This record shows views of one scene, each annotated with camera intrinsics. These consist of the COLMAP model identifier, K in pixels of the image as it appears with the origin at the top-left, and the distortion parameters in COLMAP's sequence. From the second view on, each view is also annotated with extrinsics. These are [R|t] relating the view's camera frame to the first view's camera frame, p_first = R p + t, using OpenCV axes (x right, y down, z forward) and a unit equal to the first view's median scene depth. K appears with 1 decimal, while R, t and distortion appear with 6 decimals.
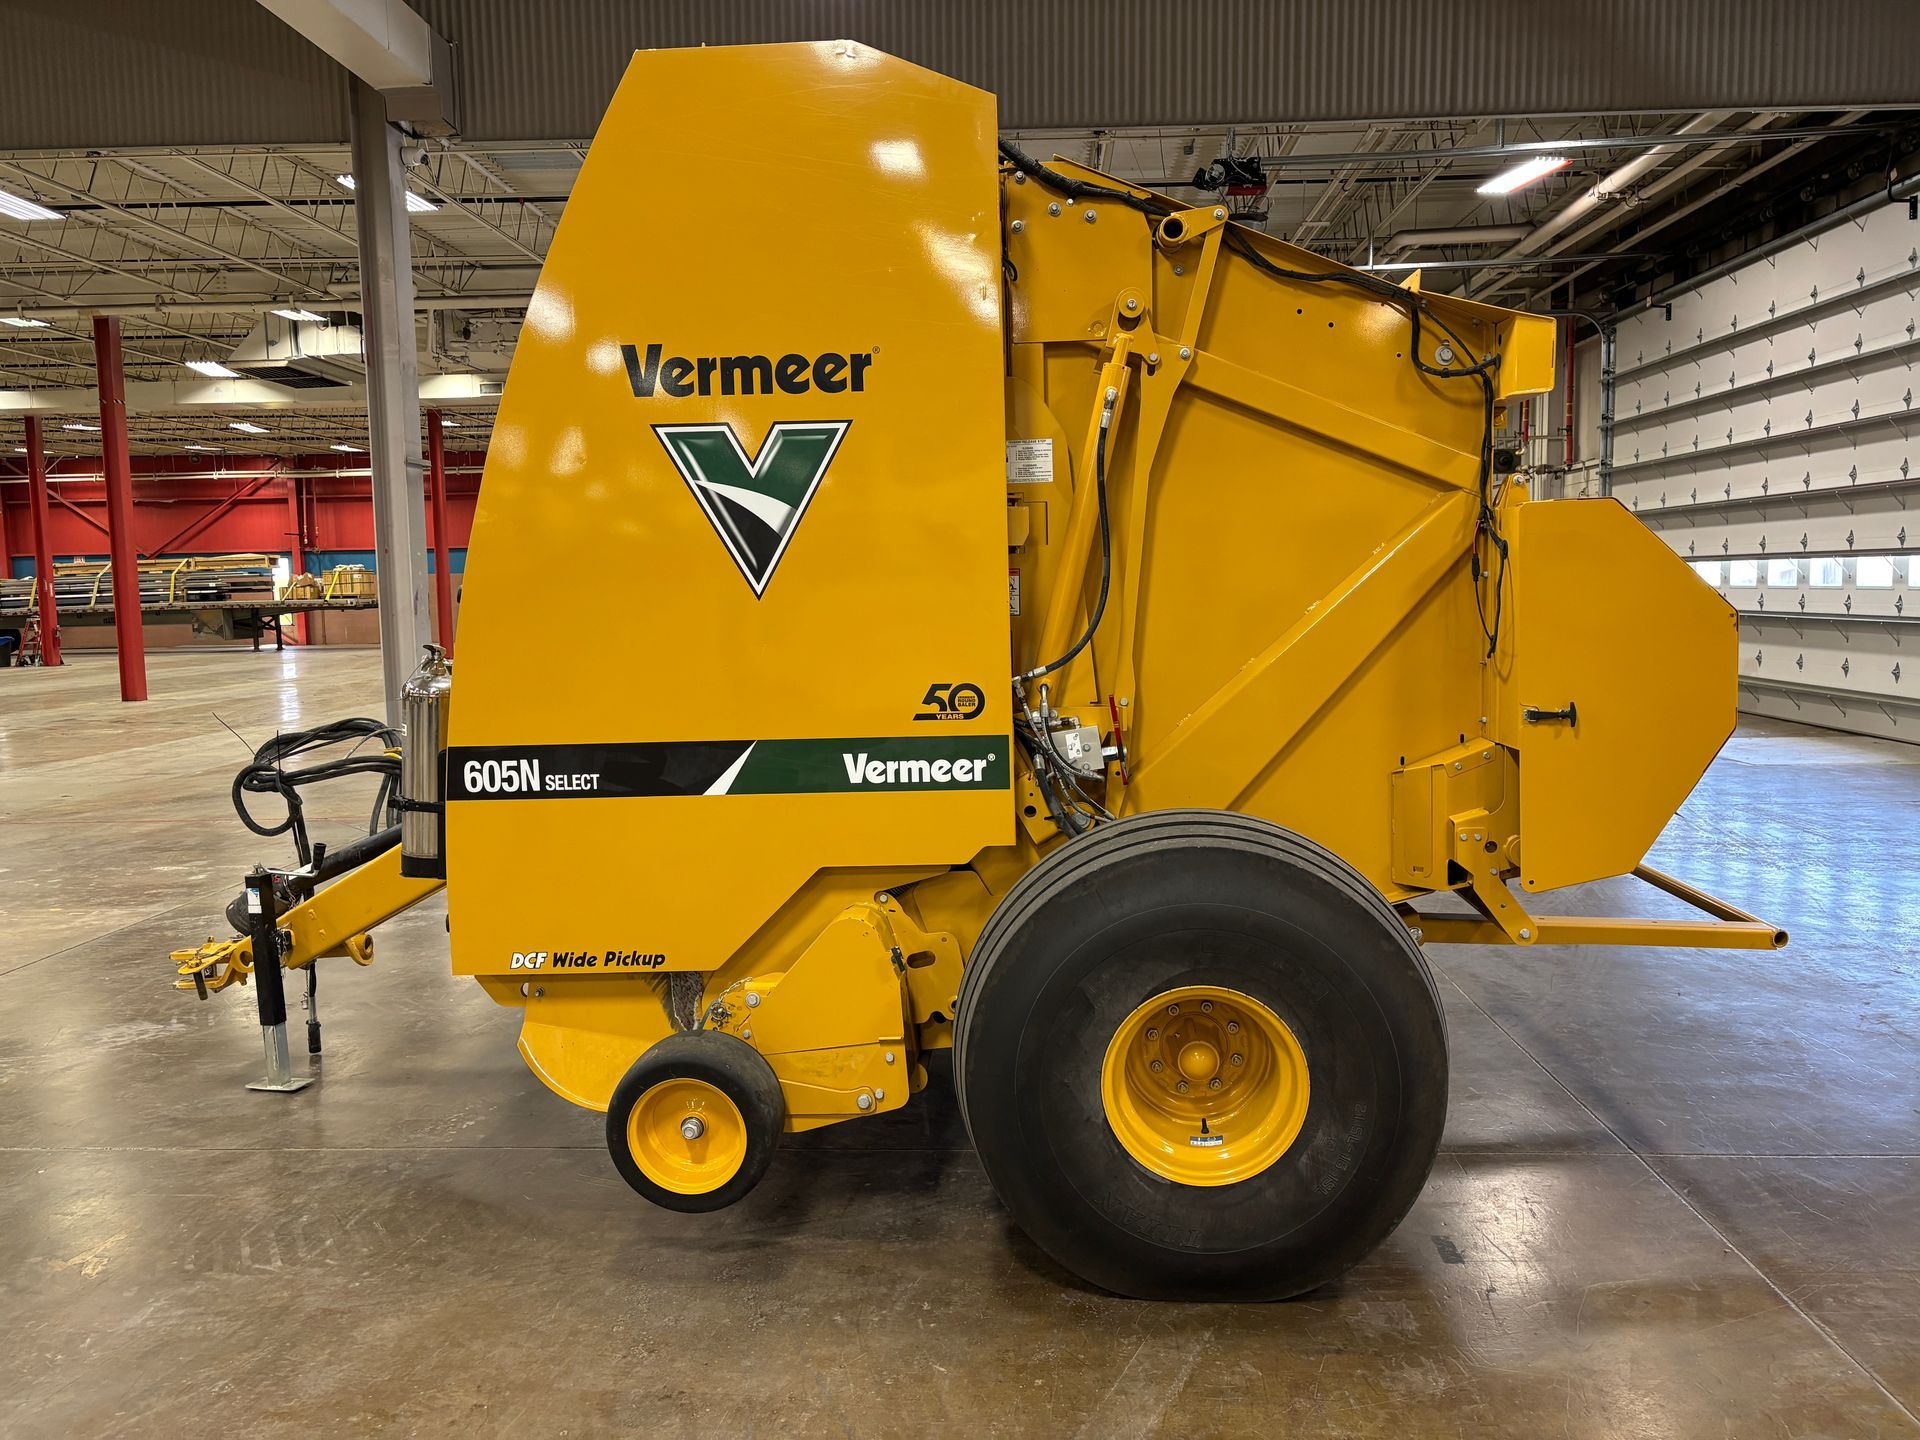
lens RADIAL K [[1442.8, 0, 954.2], [0, 1442.8, 717.0], [0, 0, 1]] dist [0.058704, -0.060486]
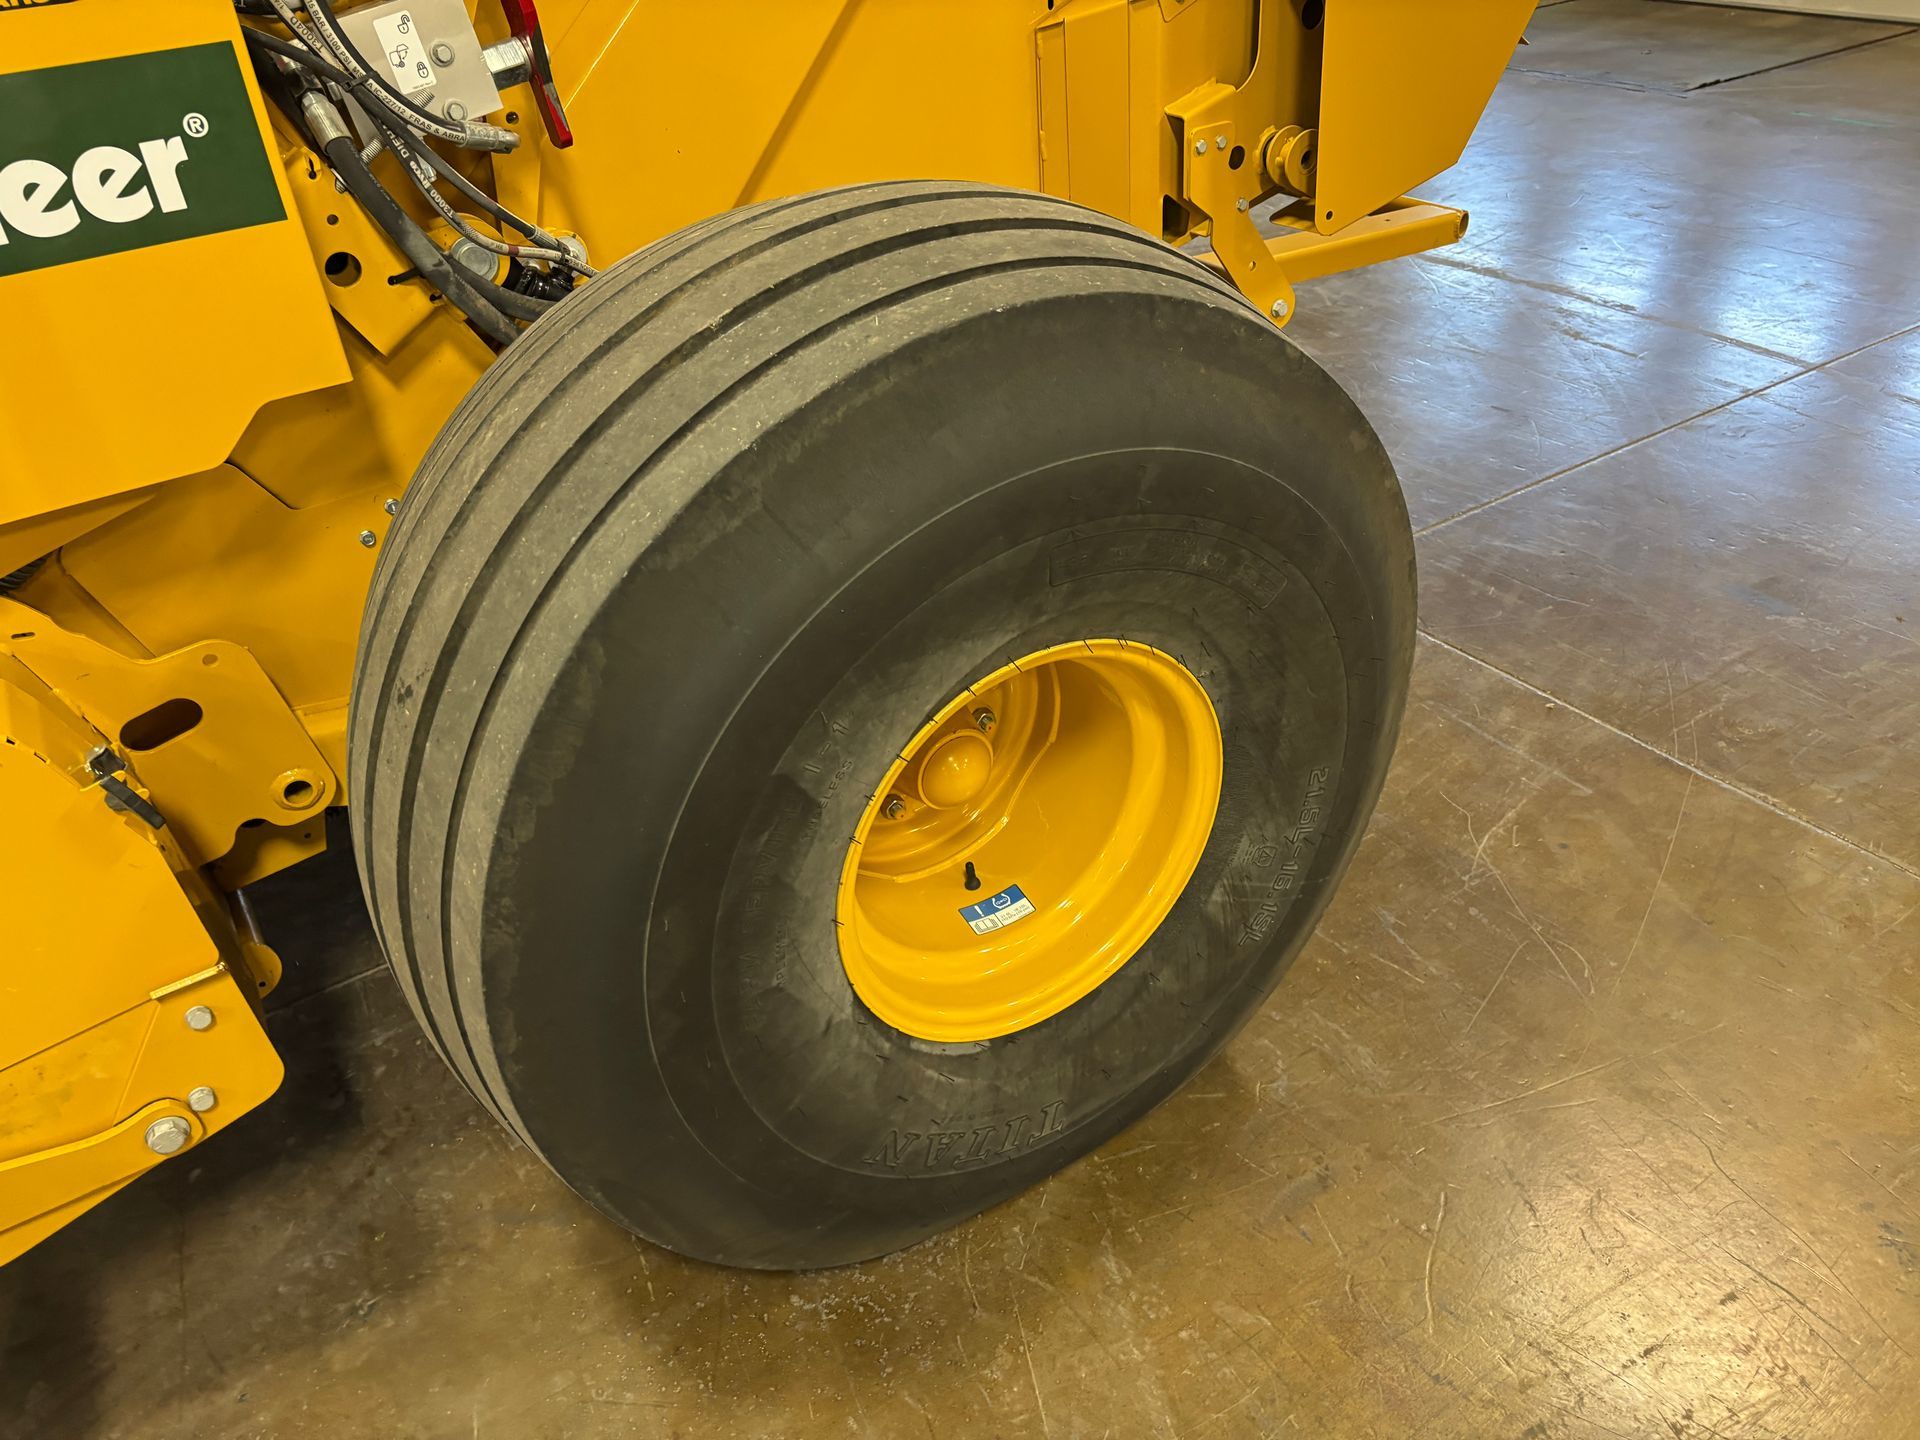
lens RADIAL K [[1442.8, 0, 966.5], [0, 1442.8, 724.5], [0, 0, 1]] dist [0.058704, -0.060486]
pose [[0.801624, -0.356385, 0.479989, -0.039421], [0.101646, 0.872447, 0.478021, 0.006299], [-0.589124, -0.334404, 0.735599, 0.618316]]
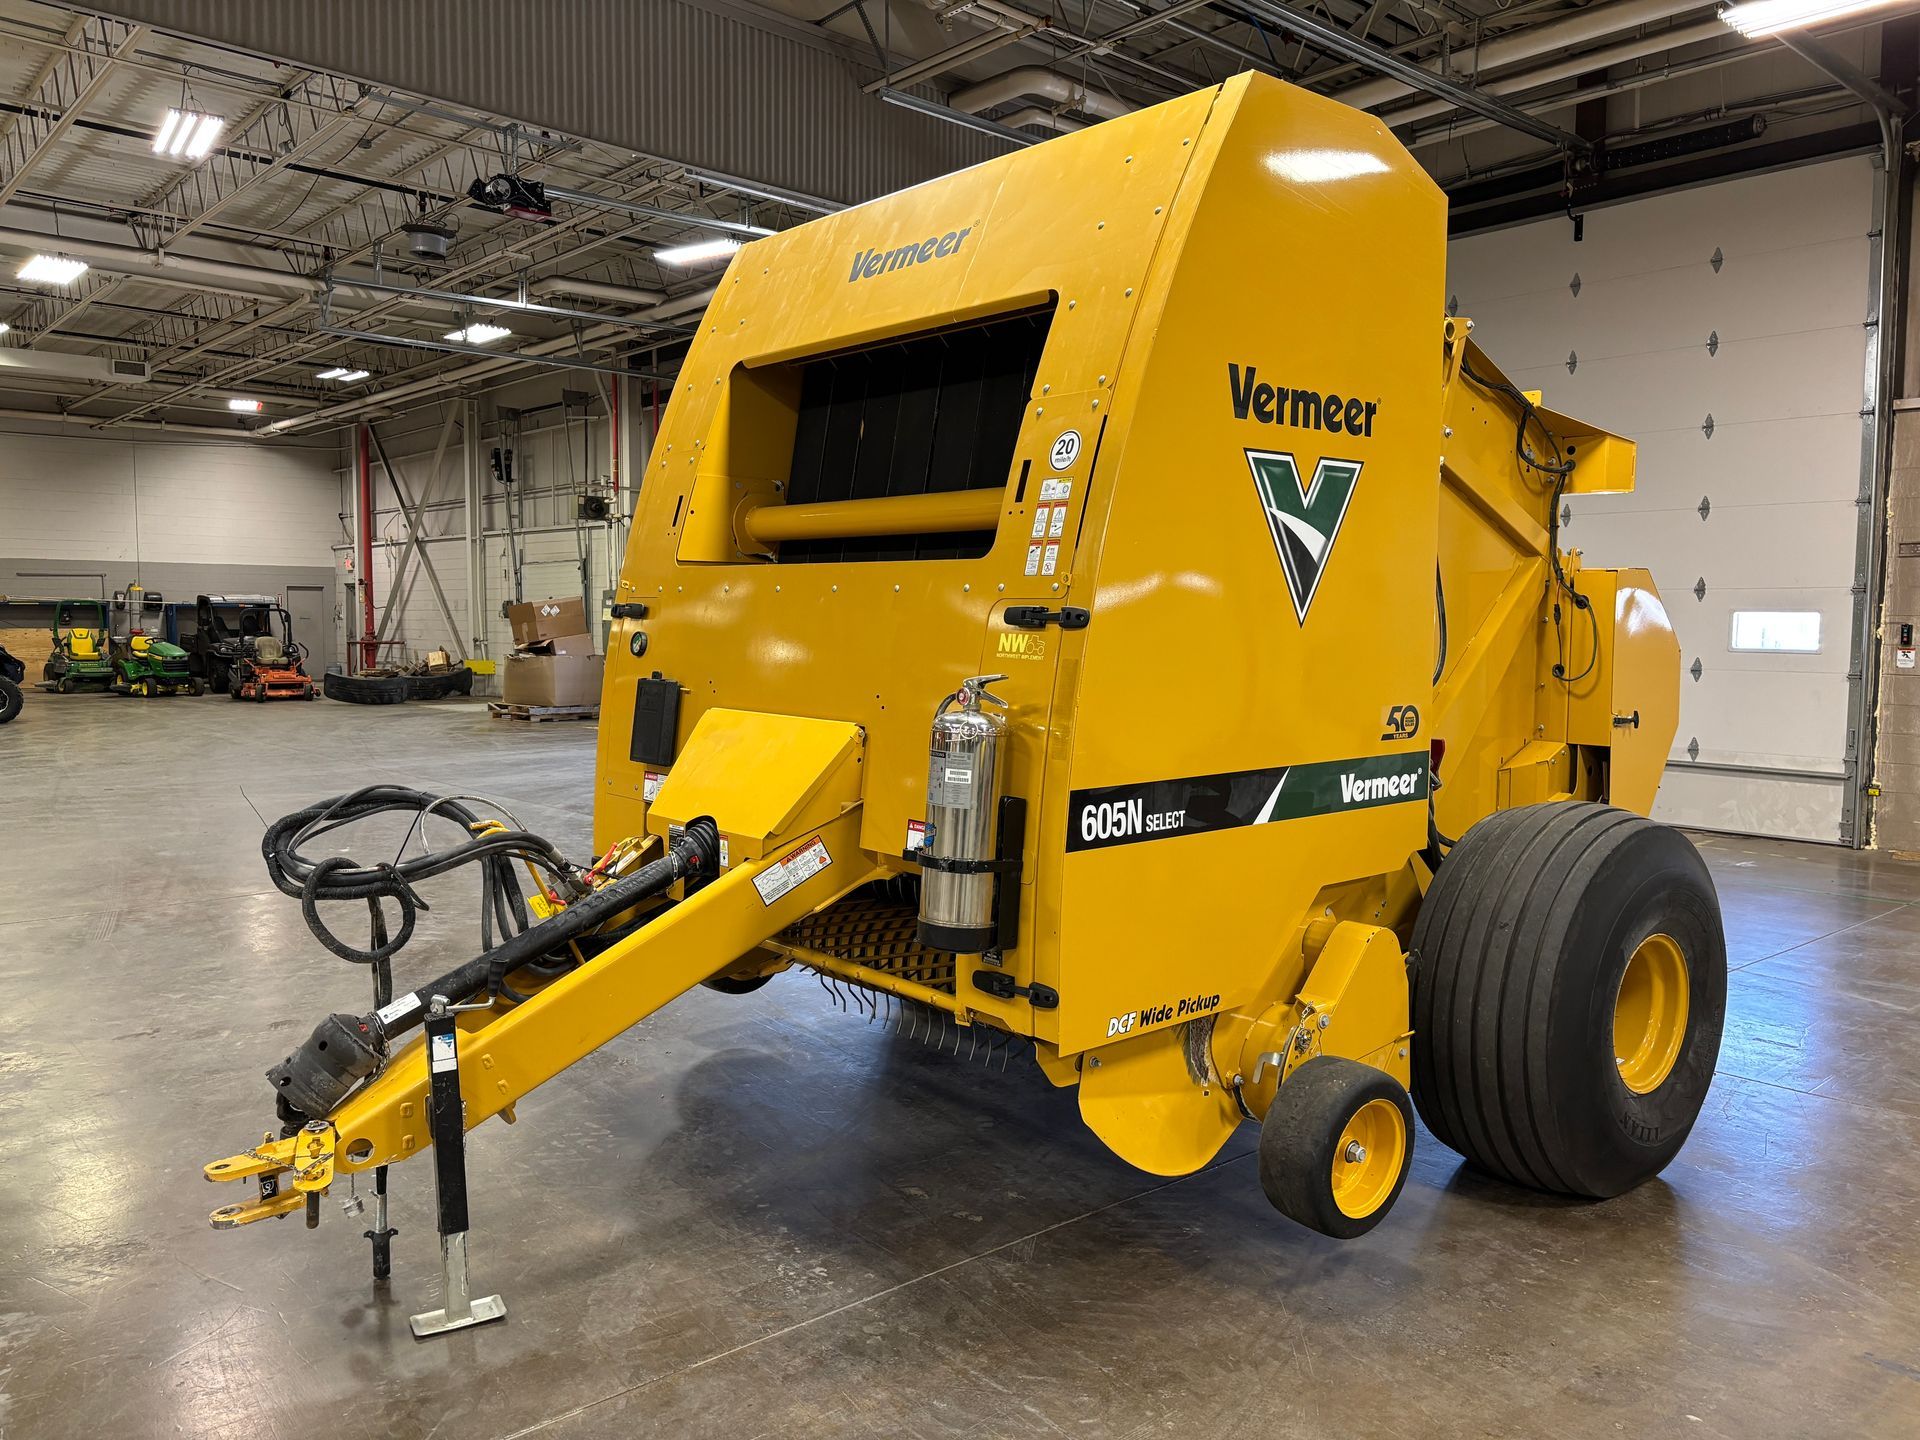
lens RADIAL K [[1442.8, 0, 968.5], [0, 1442.8, 715.7], [0, 0, 1]] dist [0.058704, -0.060486]
pose [[0.711493, -0.022440, 0.702335, -1.019982], [0.042587, 0.999030, -0.011222, -0.017588], [-0.701402, 0.037895, 0.711758, 0.437479]]
